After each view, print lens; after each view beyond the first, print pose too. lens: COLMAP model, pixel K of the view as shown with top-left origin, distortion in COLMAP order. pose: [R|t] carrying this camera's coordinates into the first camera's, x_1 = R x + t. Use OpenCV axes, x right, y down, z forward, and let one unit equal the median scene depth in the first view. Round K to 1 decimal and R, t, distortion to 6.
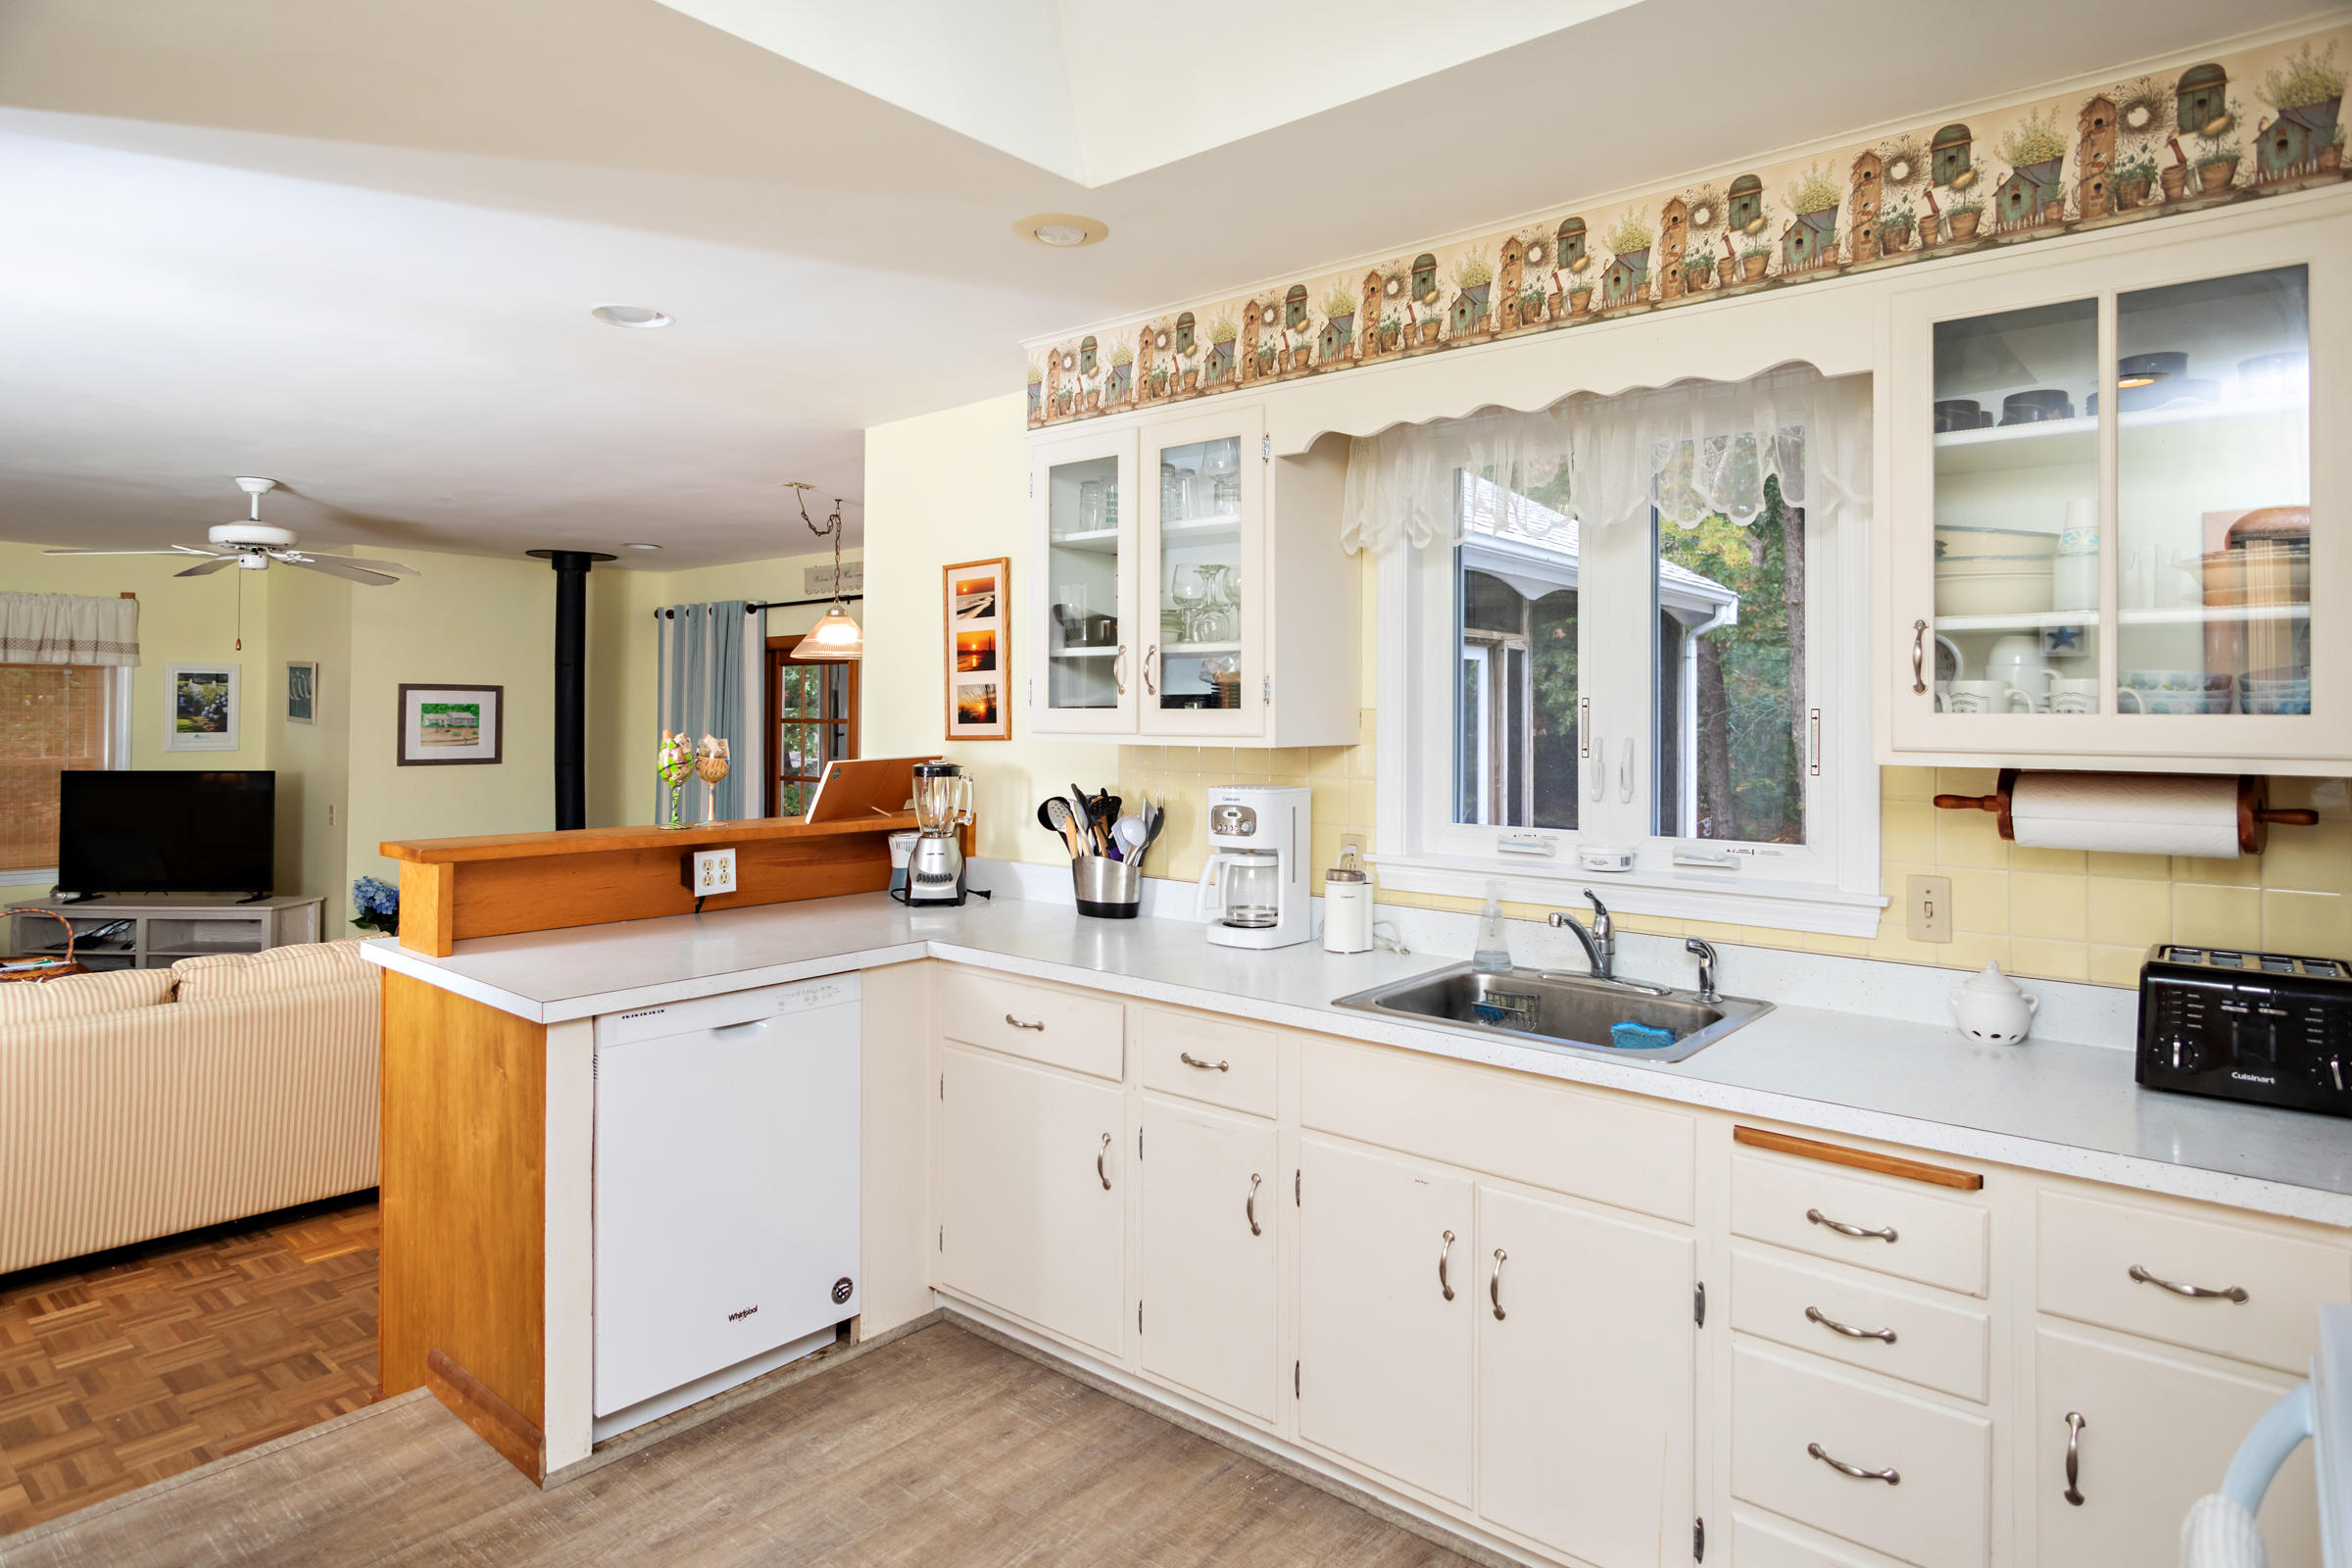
lens RADIAL K [[1335.2, 0, 1199.0], [0, 1335.2, 703.7], [0, 0, 1]] dist [-0.022215, 0.010207]
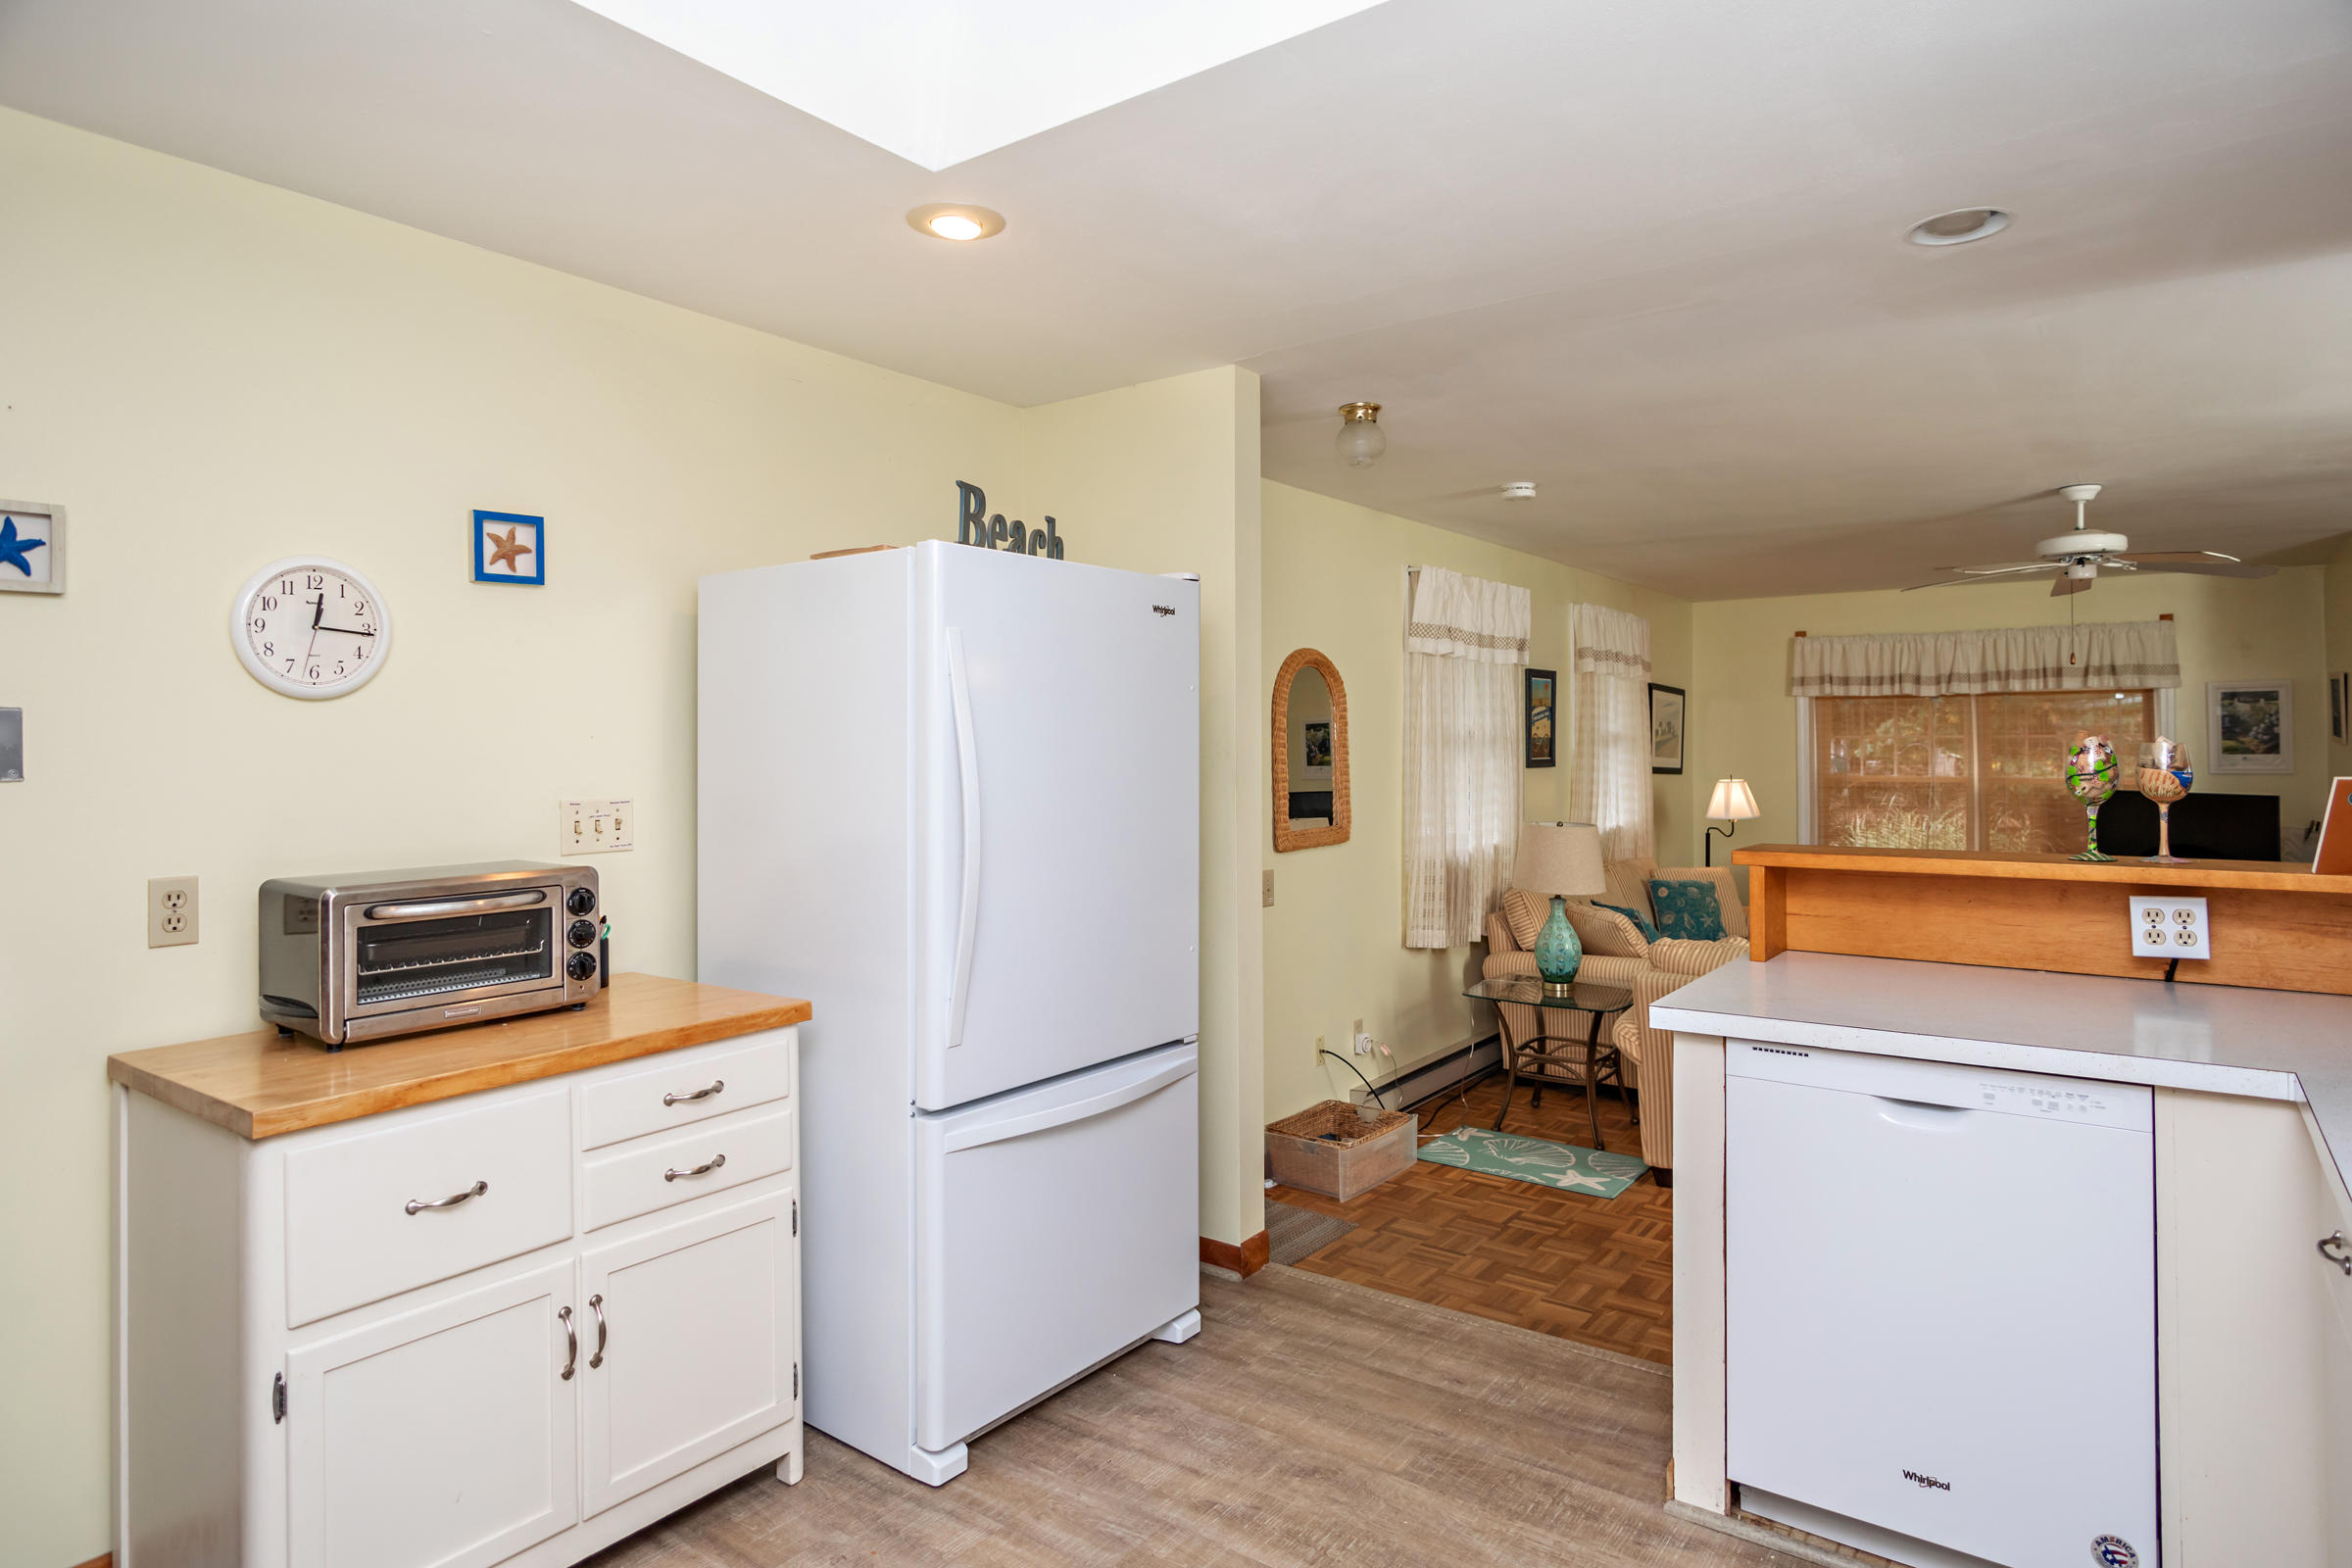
lens RADIAL K [[1335.2, 0, 1178.6], [0, 1335.2, 768.6], [0, 0, 1]] dist [-0.022215, 0.010207]
pose [[0.062500, 0.009824, -0.997997, 0.144731], [0.014110, 0.999843, 0.010726, 0.011760], [0.997945, -0.014752, 0.062352, 0.193154]]
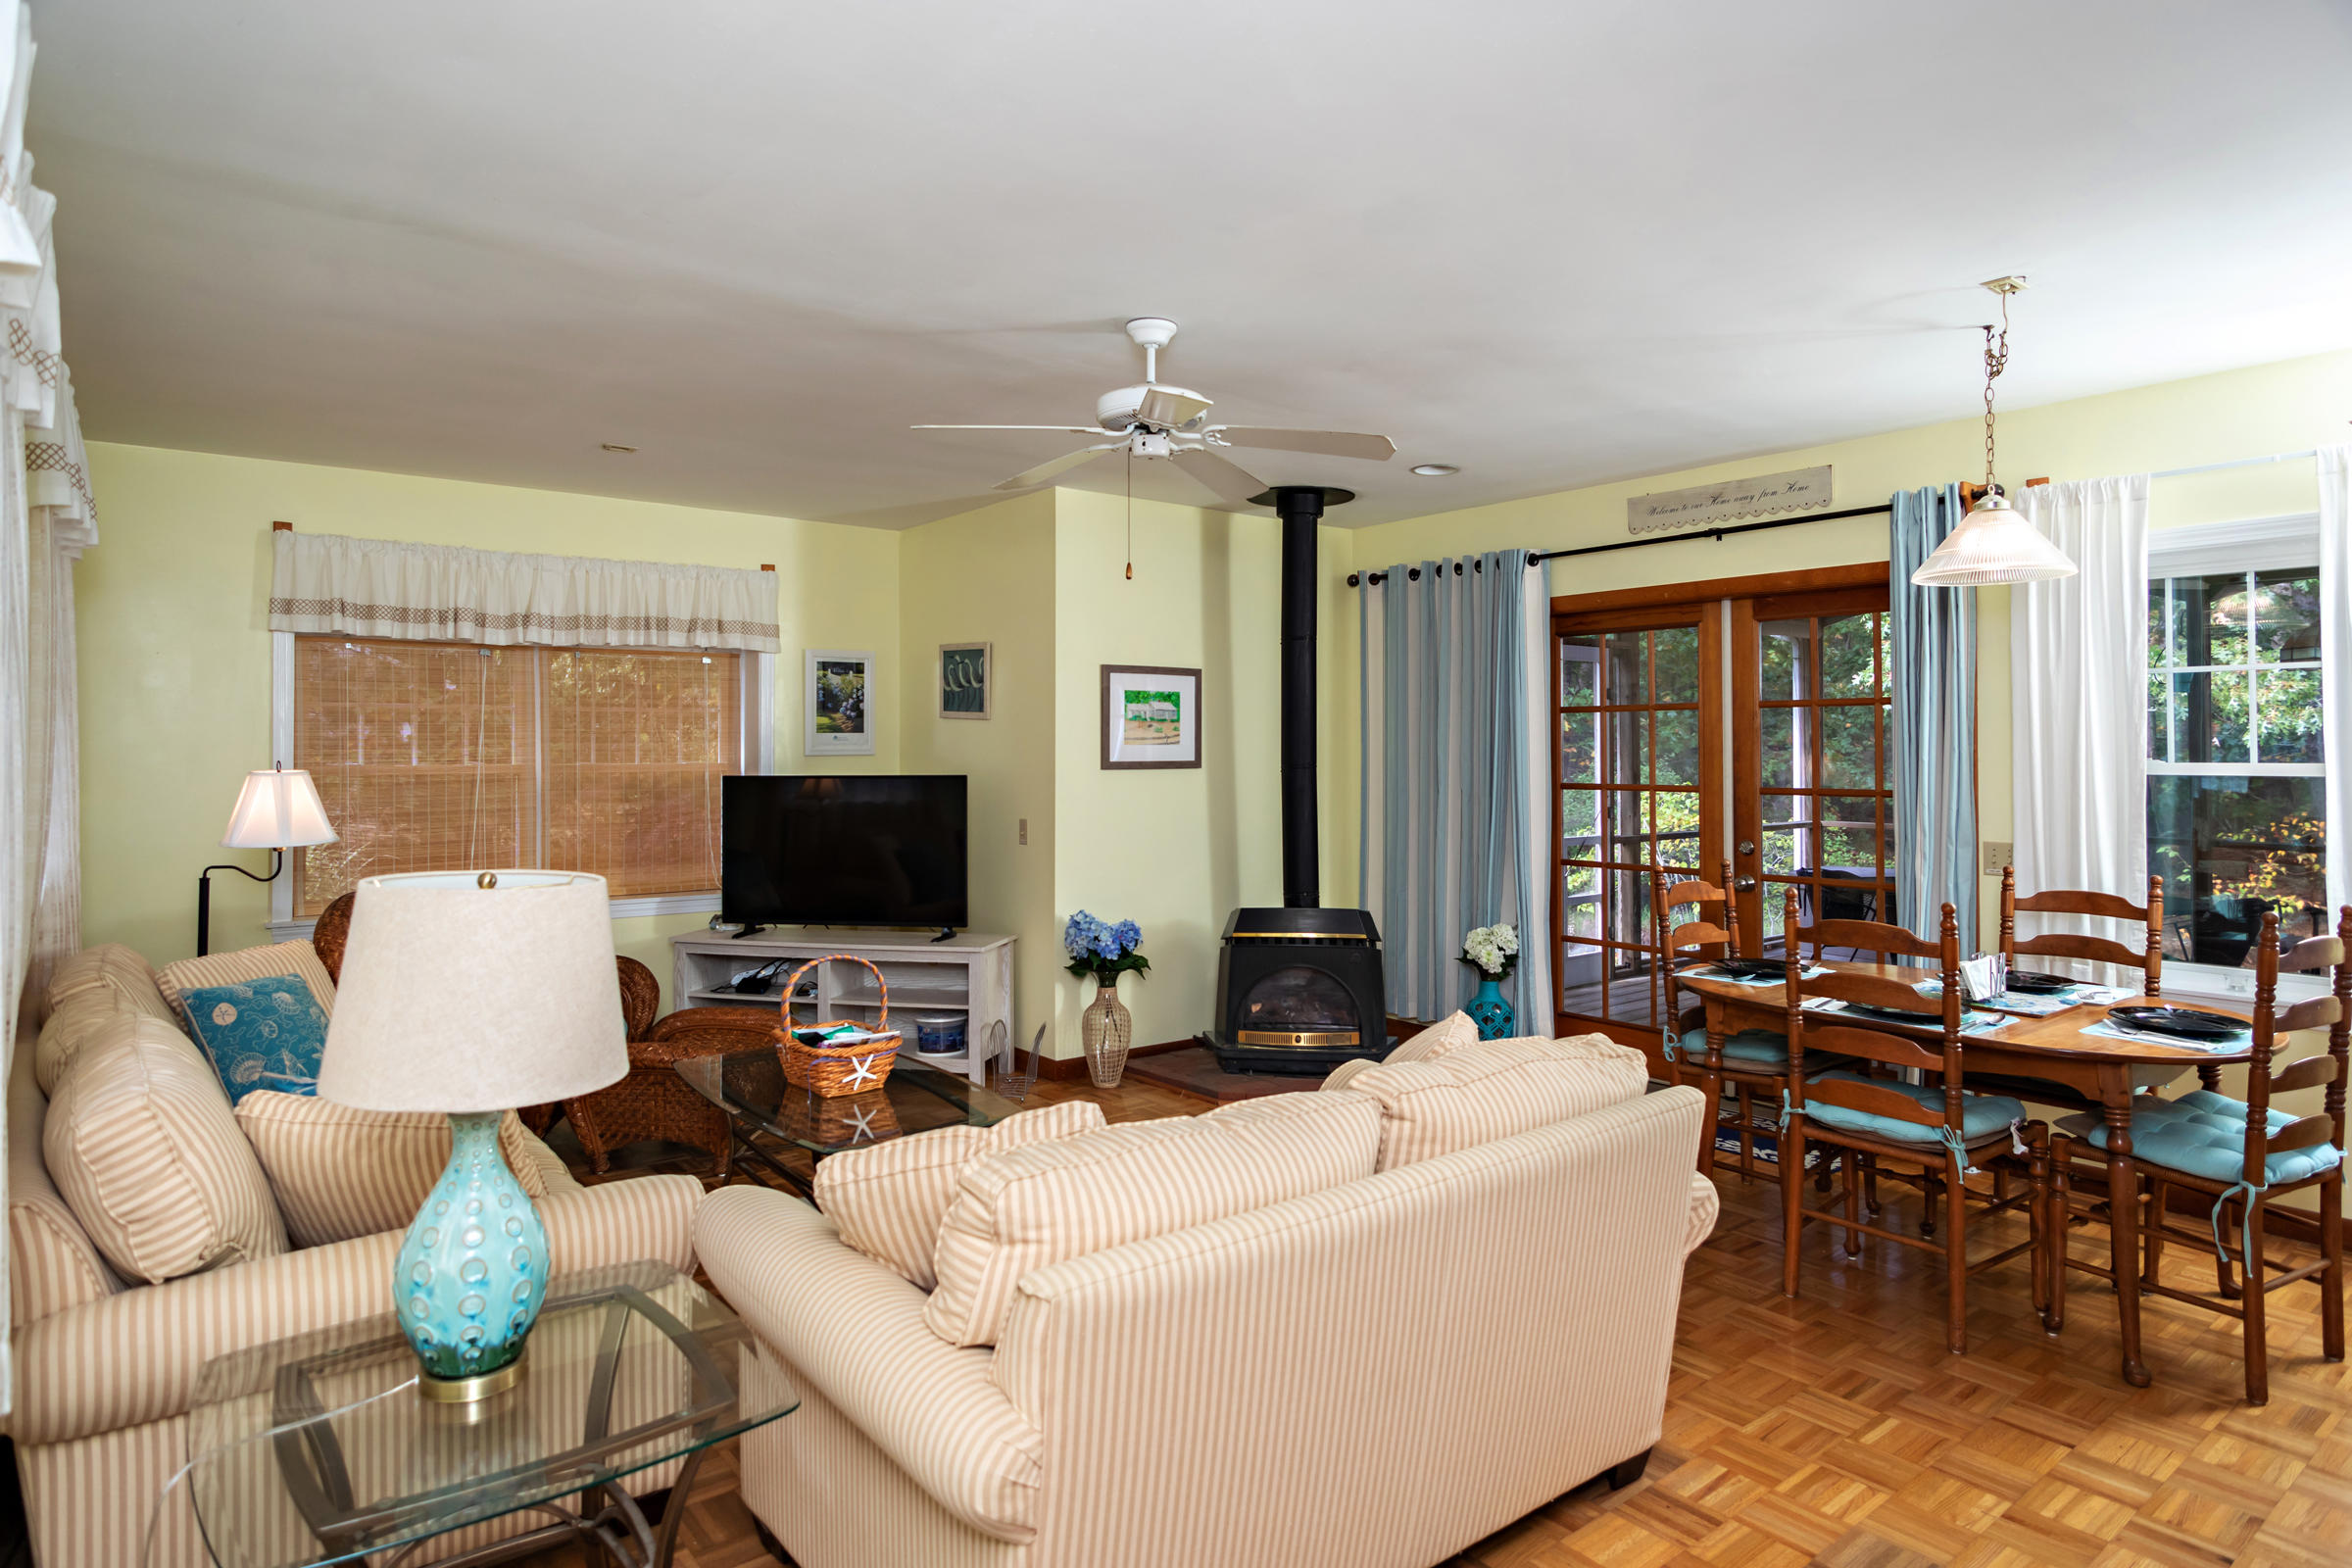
lens RADIAL K [[1335.2, 0, 1216.6], [0, 1335.2, 736.5], [0, 0, 1]] dist [-0.022215, 0.010207]
pose [[0.978644, -0.007980, -0.205406, -0.369630], [0.008748, 0.999958, 0.002832, 0.025338], [0.205375, -0.004569, 0.978673, 0.237592]]
